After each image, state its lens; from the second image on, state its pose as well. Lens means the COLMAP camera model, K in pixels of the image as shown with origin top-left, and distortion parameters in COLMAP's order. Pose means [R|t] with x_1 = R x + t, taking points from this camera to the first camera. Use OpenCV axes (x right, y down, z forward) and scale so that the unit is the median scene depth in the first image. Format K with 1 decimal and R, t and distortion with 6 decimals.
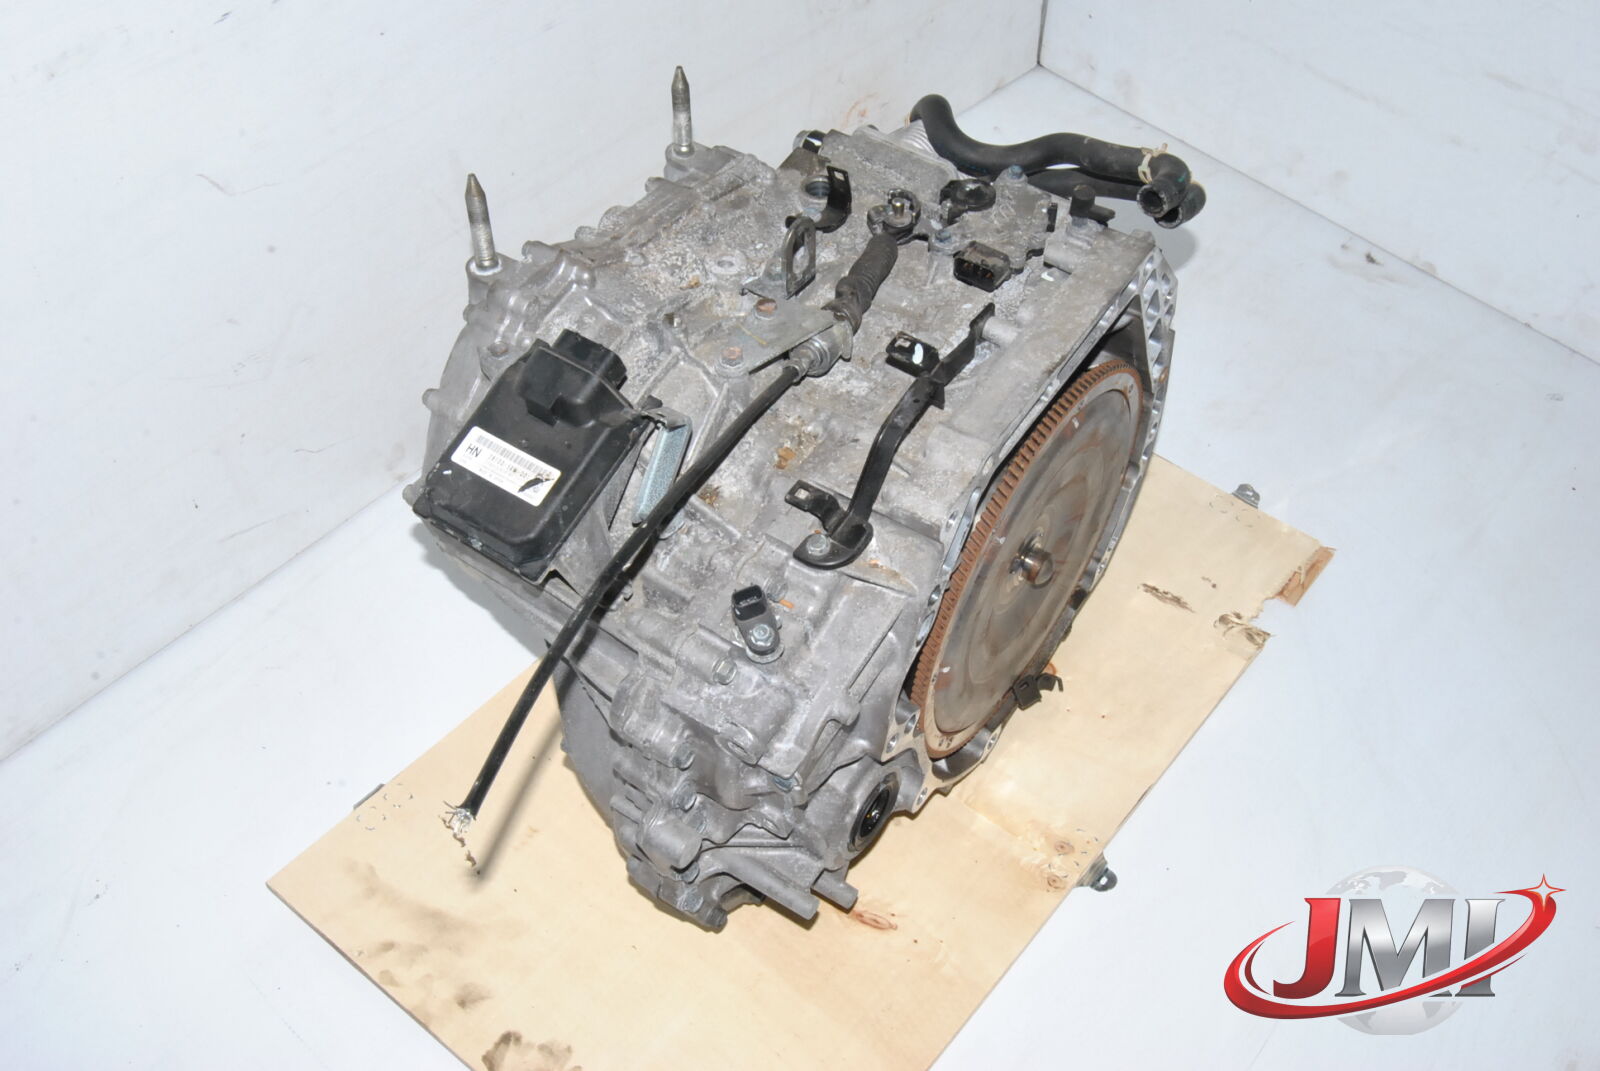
lens RADIAL K [[1755.1, 0, 826.6], [0, 1755.1, 506.5], [0, 0, 1]] dist [0.028873, -0.001760]
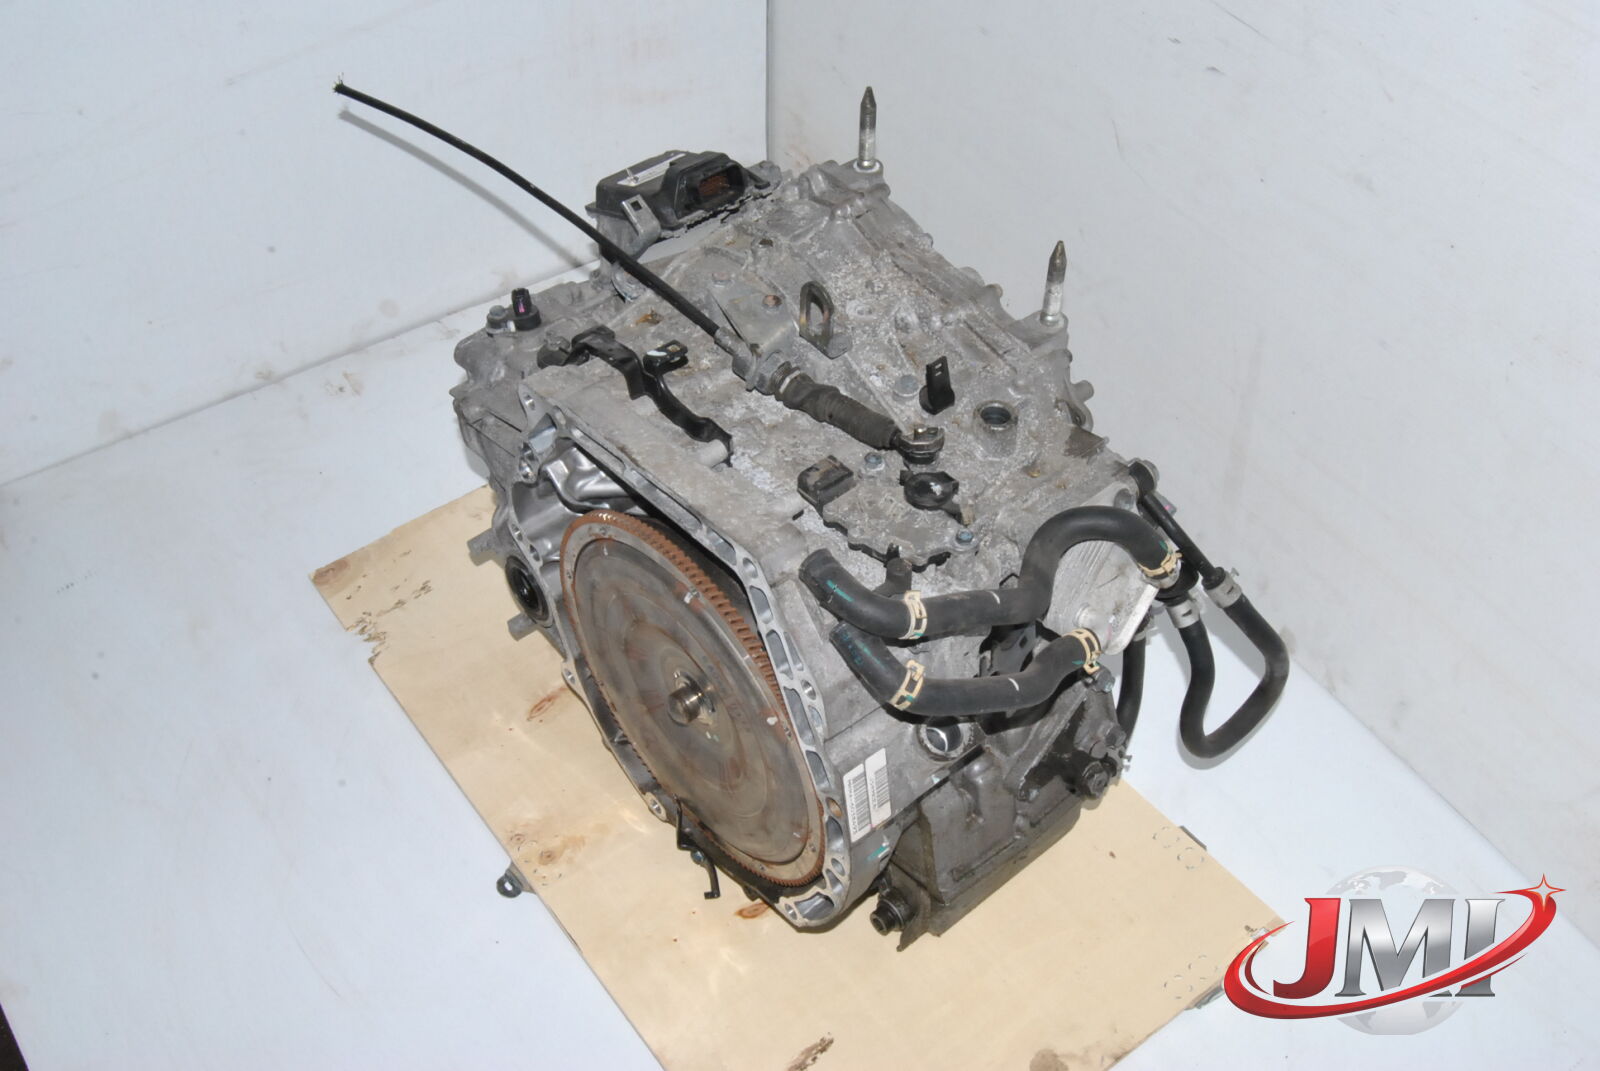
lens RADIAL K [[1668.3, 0, 792.5], [0, 1668.3, 526.8], [0, 0, 1]] dist [0.001024, -0.003646]
pose [[-0.264665, 0.672030, -0.691612, 0.728409], [-0.716532, 0.342941, 0.607432, -0.657676], [0.645395, 0.656328, 0.390767, 0.625432]]
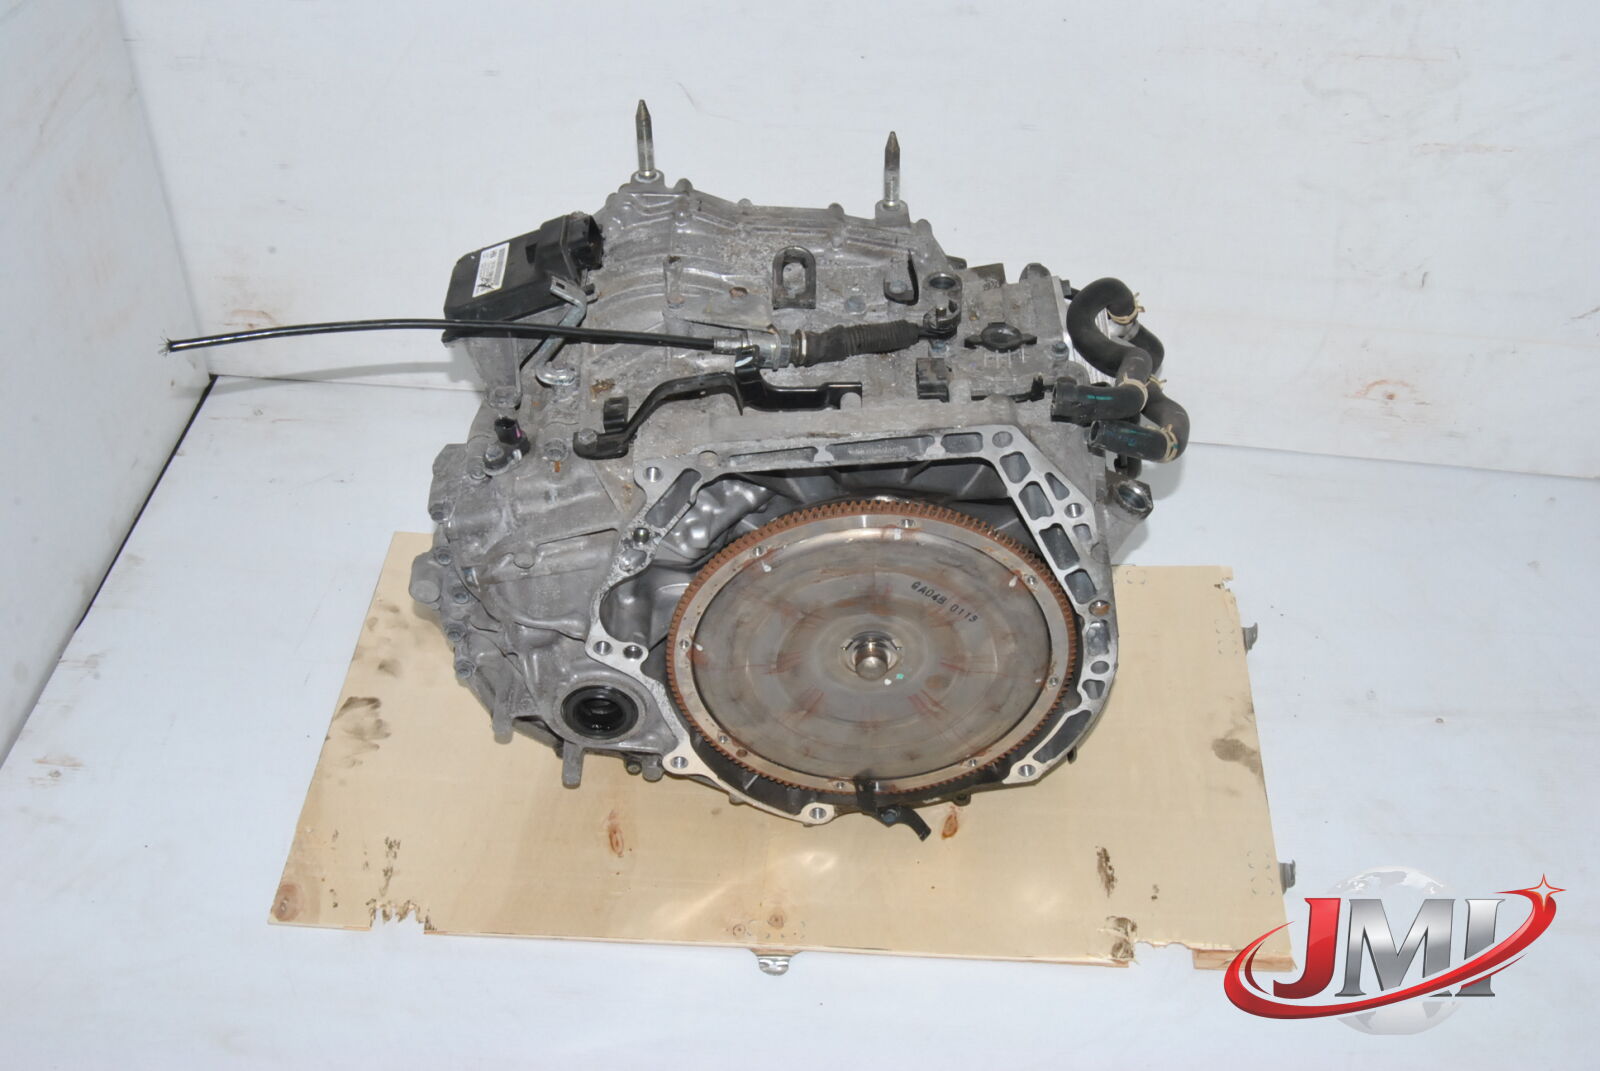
lens RADIAL K [[1891.0, 0, 779.0], [0, 1891.0, 527.1], [0, 0, 1]] dist [0.005992, -0.224152]
pose [[0.564247, 0.517269, -0.643474, 0.811577], [-0.591752, 0.796881, 0.121695, -0.143671], [0.575722, 0.312111, 0.755732, 0.087204]]
